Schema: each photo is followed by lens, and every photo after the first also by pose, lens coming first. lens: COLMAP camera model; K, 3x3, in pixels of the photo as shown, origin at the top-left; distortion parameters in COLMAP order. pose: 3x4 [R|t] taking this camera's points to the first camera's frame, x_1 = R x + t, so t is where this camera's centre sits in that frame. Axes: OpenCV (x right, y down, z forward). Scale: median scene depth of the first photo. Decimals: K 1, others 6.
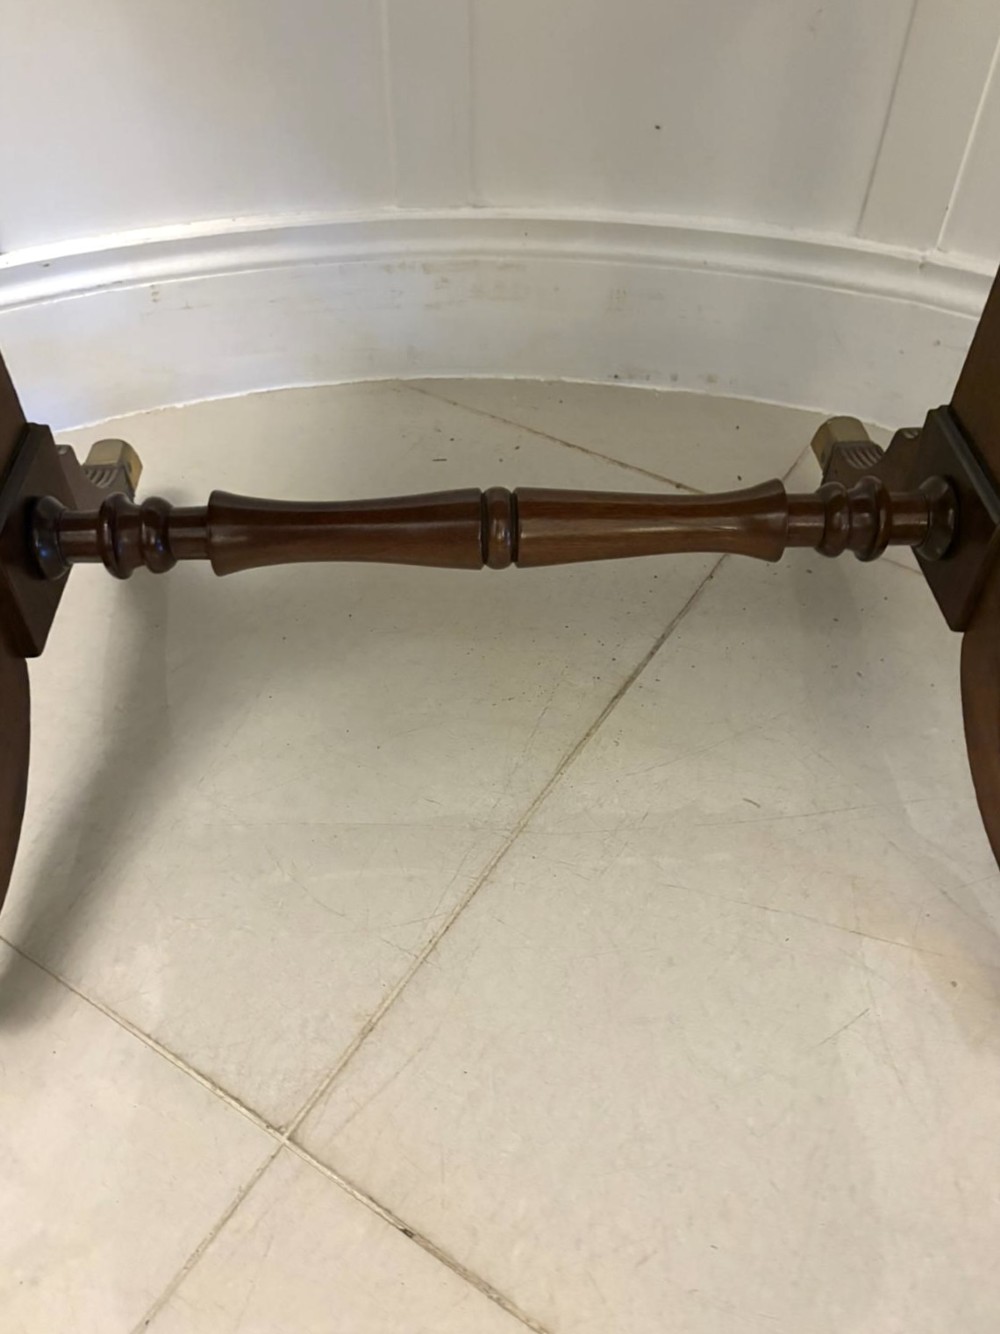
lens RADIAL K [[1034.9, 0, 498.4], [0, 1034.9, 691.2], [0, 0, 1]] dist [0.001370, 0.000306]
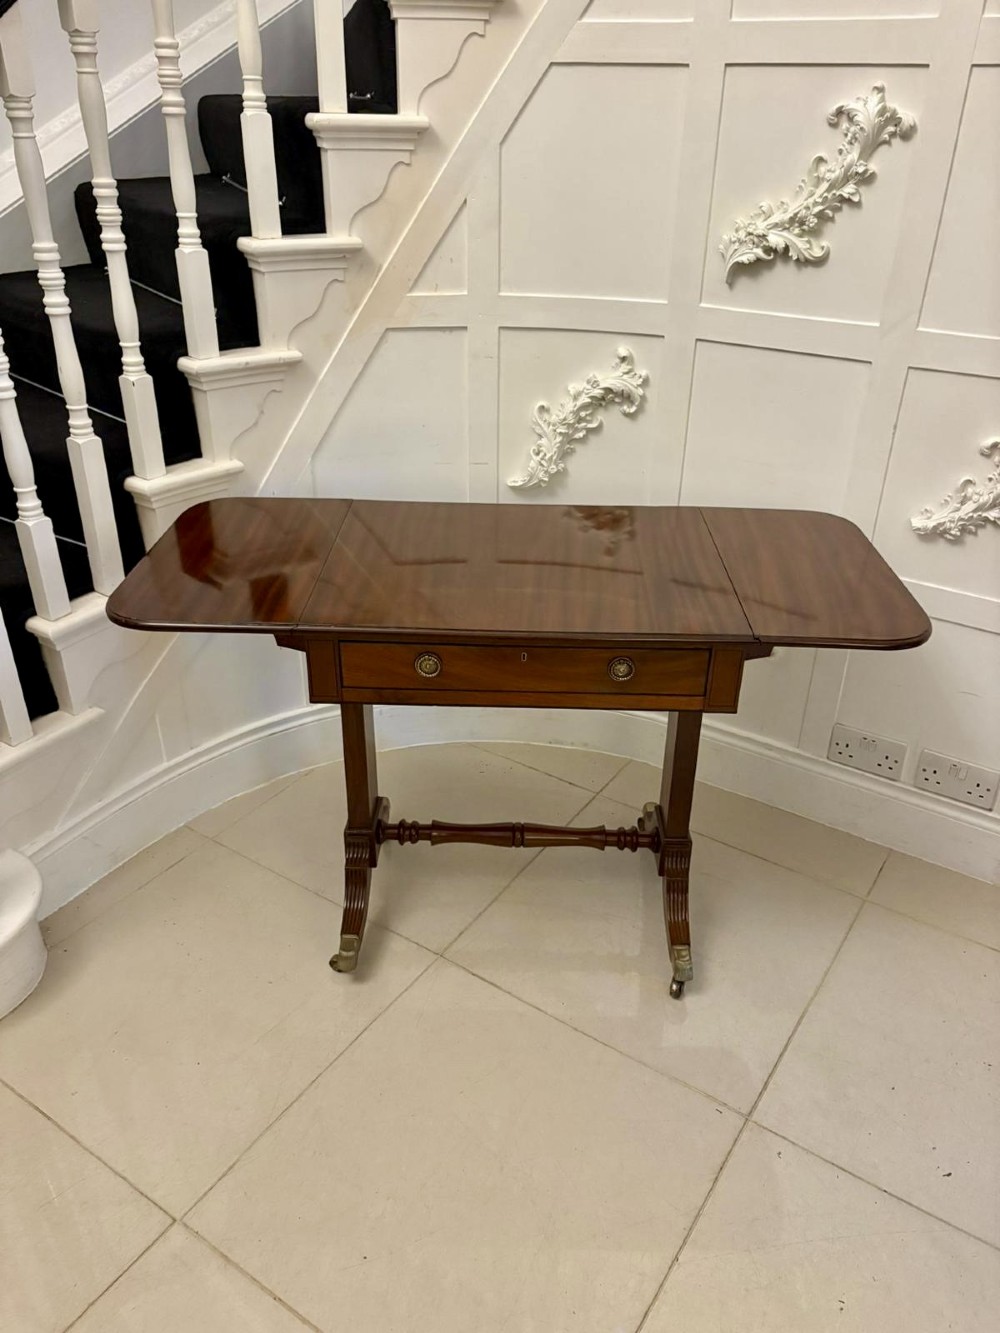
lens RADIAL K [[1024.2, 0, 499.6], [0, 1024.2, 683.2], [0, 0, 1]] dist [0.035858, -0.024347]
pose [[0.999789, 0.016879, -0.011690, 0.026700], [-0.019680, 0.950107, -0.311303, 0.561054], [0.005852, 0.311468, 0.950239, -2.363786]]
